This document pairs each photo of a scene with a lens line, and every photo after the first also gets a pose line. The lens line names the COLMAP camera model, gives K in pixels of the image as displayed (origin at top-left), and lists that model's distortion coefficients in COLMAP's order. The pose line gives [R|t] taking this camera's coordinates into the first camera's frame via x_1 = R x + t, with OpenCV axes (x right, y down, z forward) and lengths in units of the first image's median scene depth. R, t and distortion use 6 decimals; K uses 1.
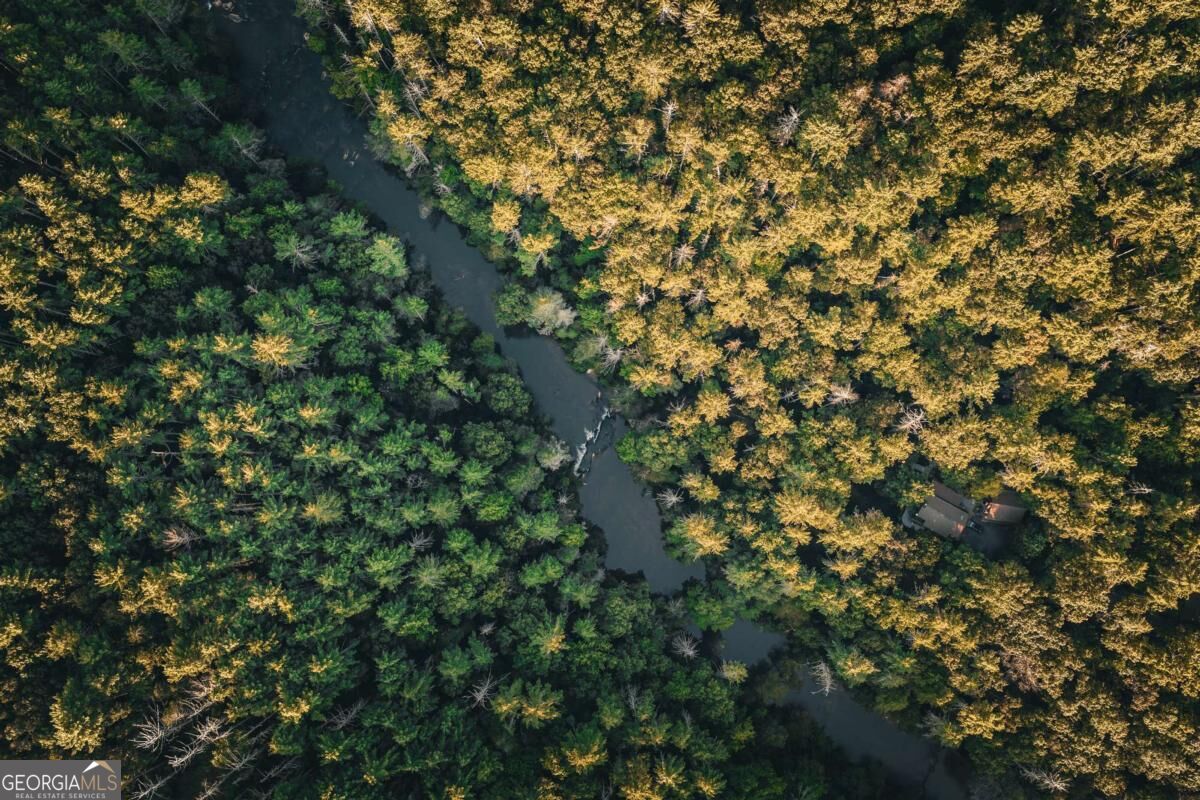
lens RADIAL K [[989.9, 0, 599.0], [0, 989.9, 402.9], [0, 0, 1]] dist [-0.008323, 0.029405]
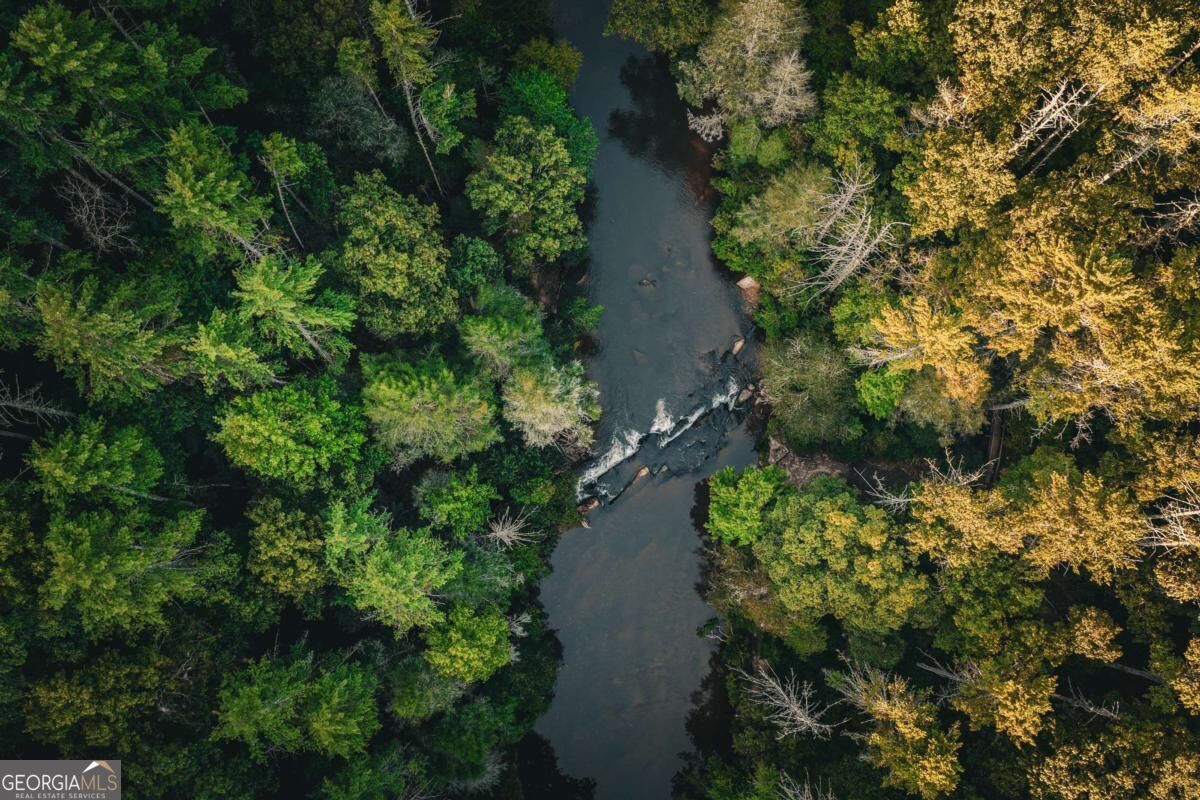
lens RADIAL K [[989.9, 0, 604.4], [0, 989.9, 399.7], [0, 0, 1]] dist [-0.008323, 0.029405]
pose [[0.852894, 0.517887, -0.066068, -0.008796], [-0.520673, 0.853049, -0.034752, 0.054924], [0.038362, 0.064040, 0.997210, 0.678049]]
